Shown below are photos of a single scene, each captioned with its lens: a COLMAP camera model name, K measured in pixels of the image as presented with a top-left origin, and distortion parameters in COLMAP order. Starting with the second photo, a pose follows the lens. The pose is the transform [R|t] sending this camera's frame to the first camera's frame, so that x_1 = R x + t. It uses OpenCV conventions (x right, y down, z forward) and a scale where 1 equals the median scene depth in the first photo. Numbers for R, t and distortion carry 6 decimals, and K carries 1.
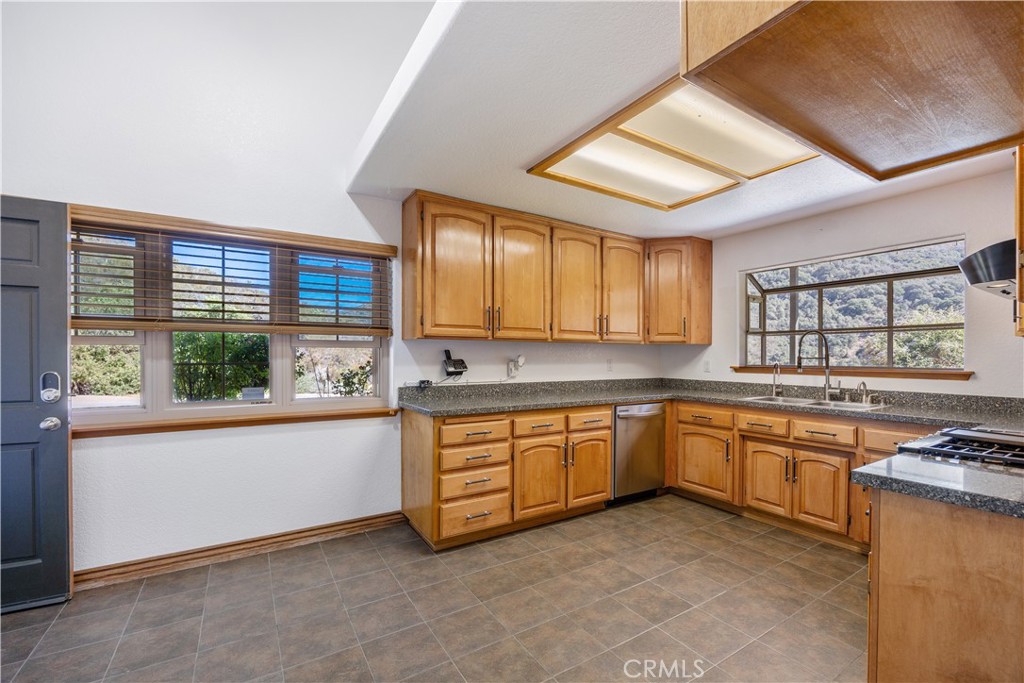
lens RADIAL K [[432.0, 0, 520.7], [0, 432.0, 358.6], [0, 0, 1]] dist [-0.008635, 0.000128]
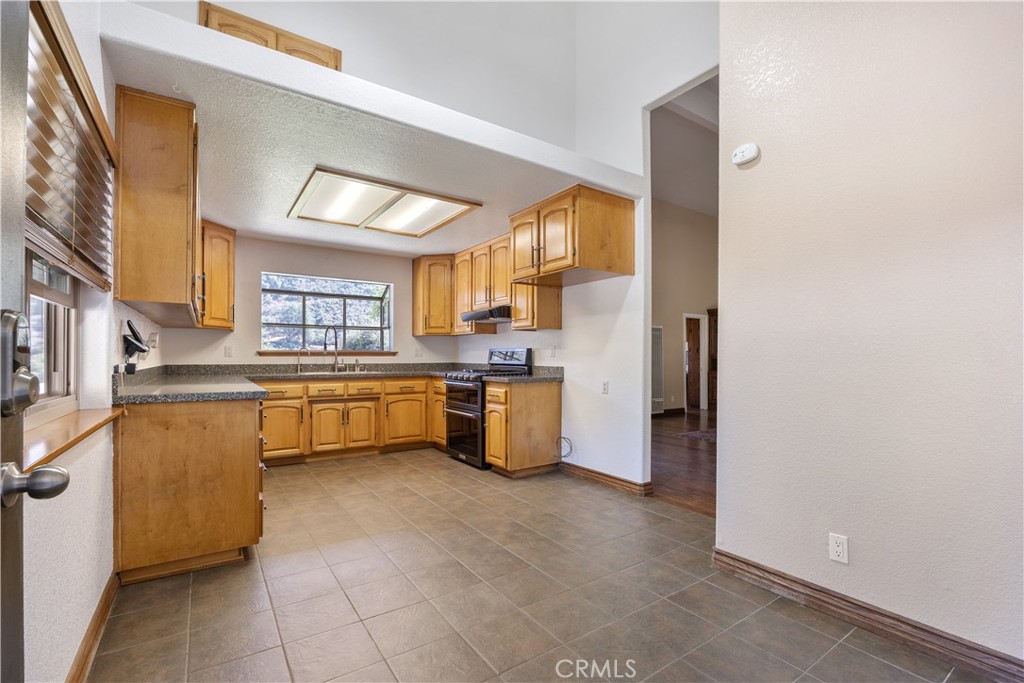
lens RADIAL K [[458.9, 0, 518.4], [0, 458.9, 351.5], [0, 0, 1]] dist [-0.011195, 0.000341]
pose [[-0.048318, 0.006912, 0.998808, -0.974770], [0.007128, 0.999953, -0.006575, 0.040882], [-0.998807, 0.006802, -0.048365, 0.440649]]
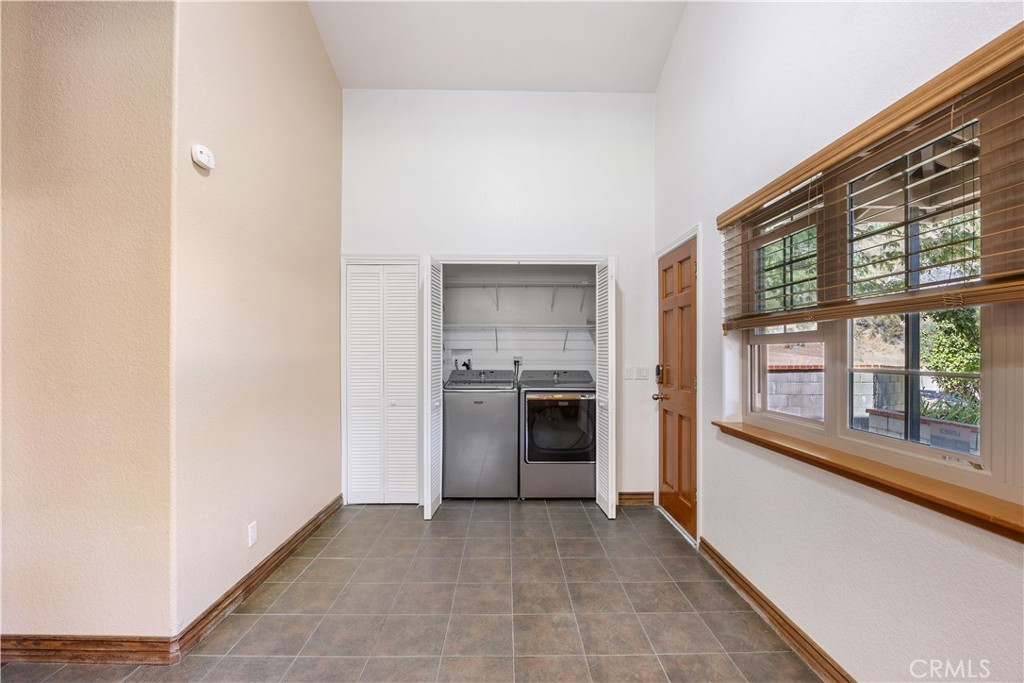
lens RADIAL K [[458.9, 0, 503.6], [0, 458.9, 353.3], [0, 0, 1]] dist [-0.011195, 0.000341]
pose [[-0.534821, -0.001204, -0.844965, 0.054283], [-0.011243, 0.999921, 0.005691, -0.007804], [0.844891, 0.012544, -0.534792, 0.747341]]
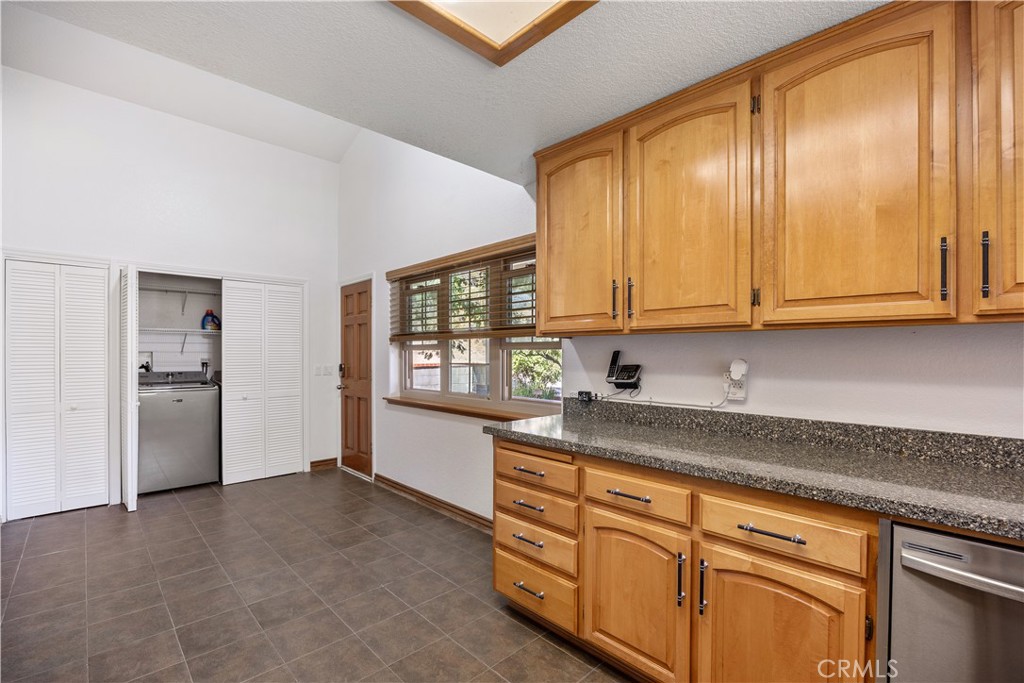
lens RADIAL K [[458.9, 0, 509.6], [0, 458.9, 355.2], [0, 0, 1]] dist [-0.011195, 0.000341]
pose [[0.187081, -0.000671, -0.982344, 0.549714], [-0.012149, 0.999922, -0.002997, -0.009080], [0.982269, 0.012495, 0.187058, 0.737127]]
